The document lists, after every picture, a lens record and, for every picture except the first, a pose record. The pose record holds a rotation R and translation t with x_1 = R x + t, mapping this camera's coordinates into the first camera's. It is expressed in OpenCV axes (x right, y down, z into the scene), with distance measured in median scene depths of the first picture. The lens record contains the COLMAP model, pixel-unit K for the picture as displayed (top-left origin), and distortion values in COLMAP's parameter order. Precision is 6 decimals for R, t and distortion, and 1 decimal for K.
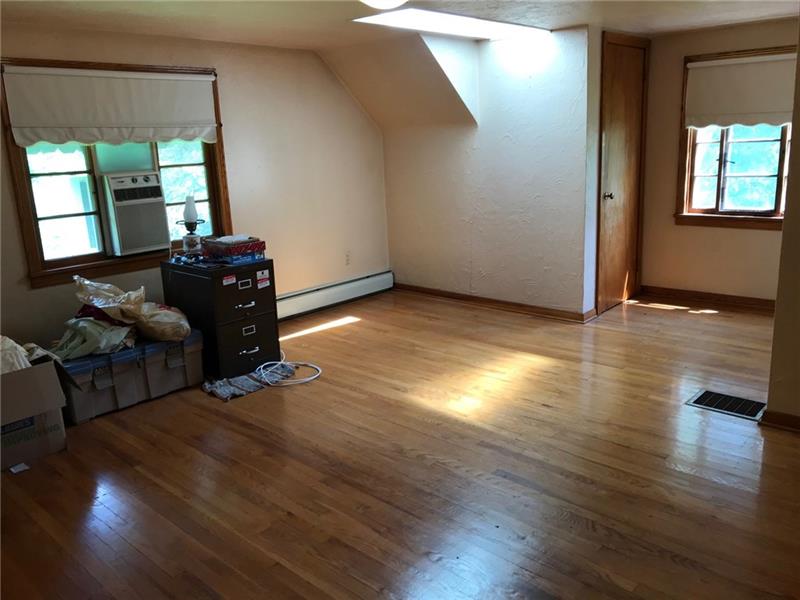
lens RADIAL K [[658.5, 0, 398.4], [0, 658.5, 298.1], [0, 0, 1]] dist [0.041087, -0.064309]
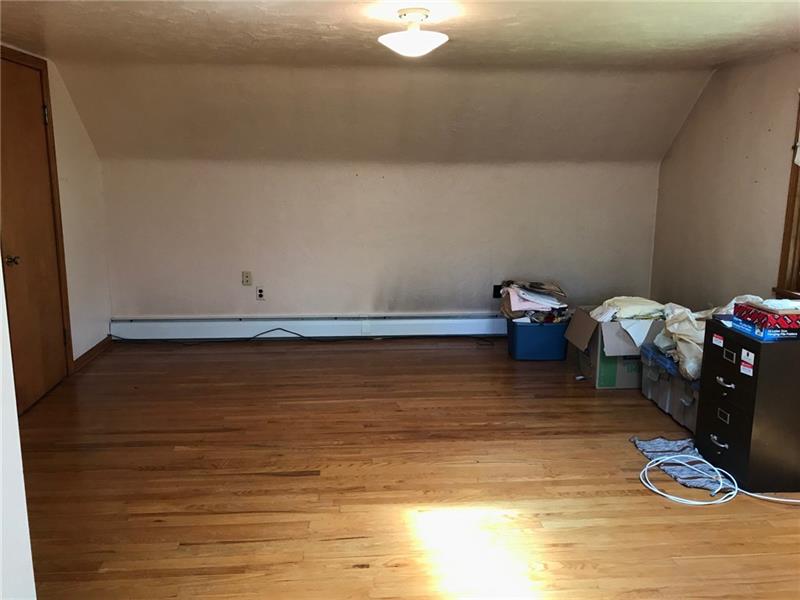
lens RADIAL K [[658.5, 0, 399.1], [0, 658.5, 299.4], [0, 0, 1]] dist [0.041087, -0.064309]
pose [[-0.687371, 0.181630, -0.703229, 0.617951], [-0.157712, 0.907799, 0.388623, -0.354737], [0.708977, 0.378036, -0.595350, 1.304008]]
